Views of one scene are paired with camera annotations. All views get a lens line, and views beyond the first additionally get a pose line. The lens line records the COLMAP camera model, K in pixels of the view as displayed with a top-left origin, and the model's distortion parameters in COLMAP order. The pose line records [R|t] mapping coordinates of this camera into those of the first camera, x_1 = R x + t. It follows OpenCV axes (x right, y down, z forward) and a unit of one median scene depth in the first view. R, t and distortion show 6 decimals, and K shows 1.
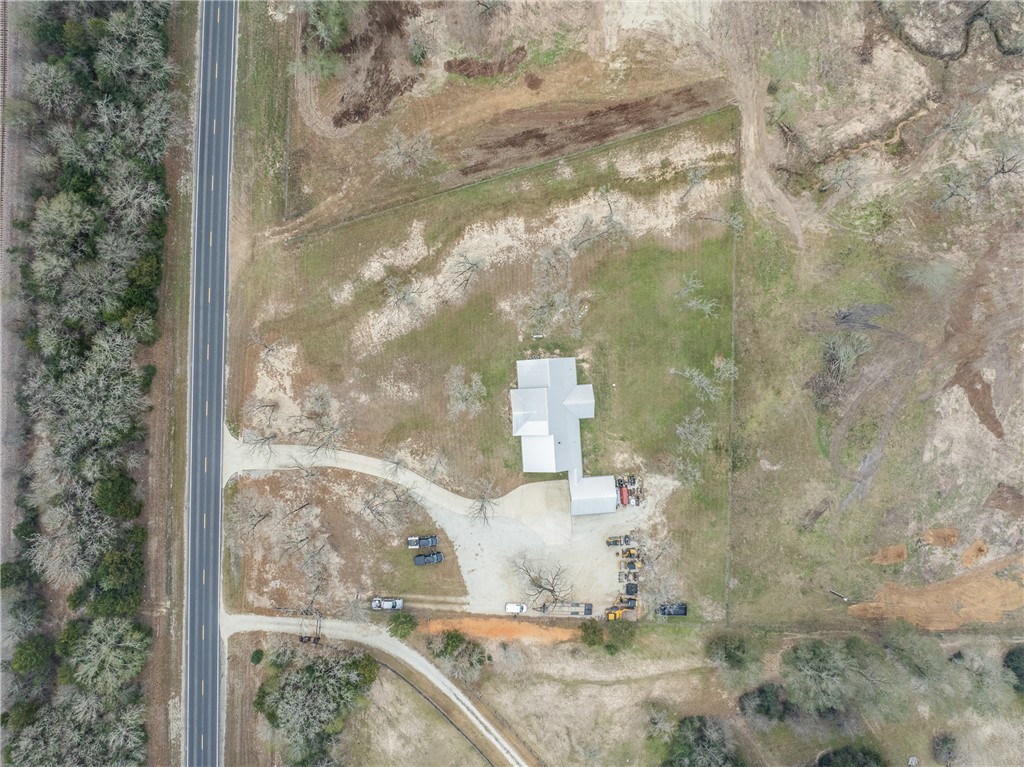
lens RADIAL K [[718.8, 0, 511.5], [0, 718.8, 384.2], [0, 0, 1]] dist [-0.040559, 0.002625]
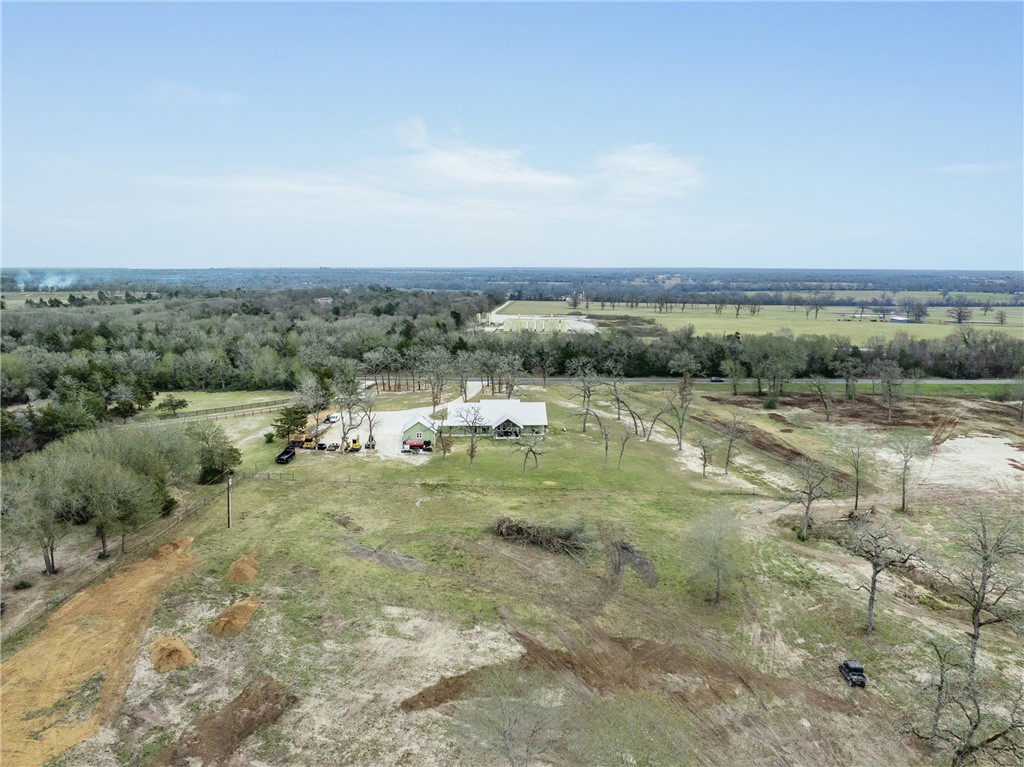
lens RADIAL K [[718.8, 0, 512.1], [0, 718.8, 383.6], [0, 0, 1]] dist [-0.040559, 0.002625]
pose [[-0.010622, 0.110410, -0.993829, 1.134877], [-0.999901, -0.010302, 0.009542, 0.007505], [-0.009185, 0.993833, 0.110509, 0.784249]]
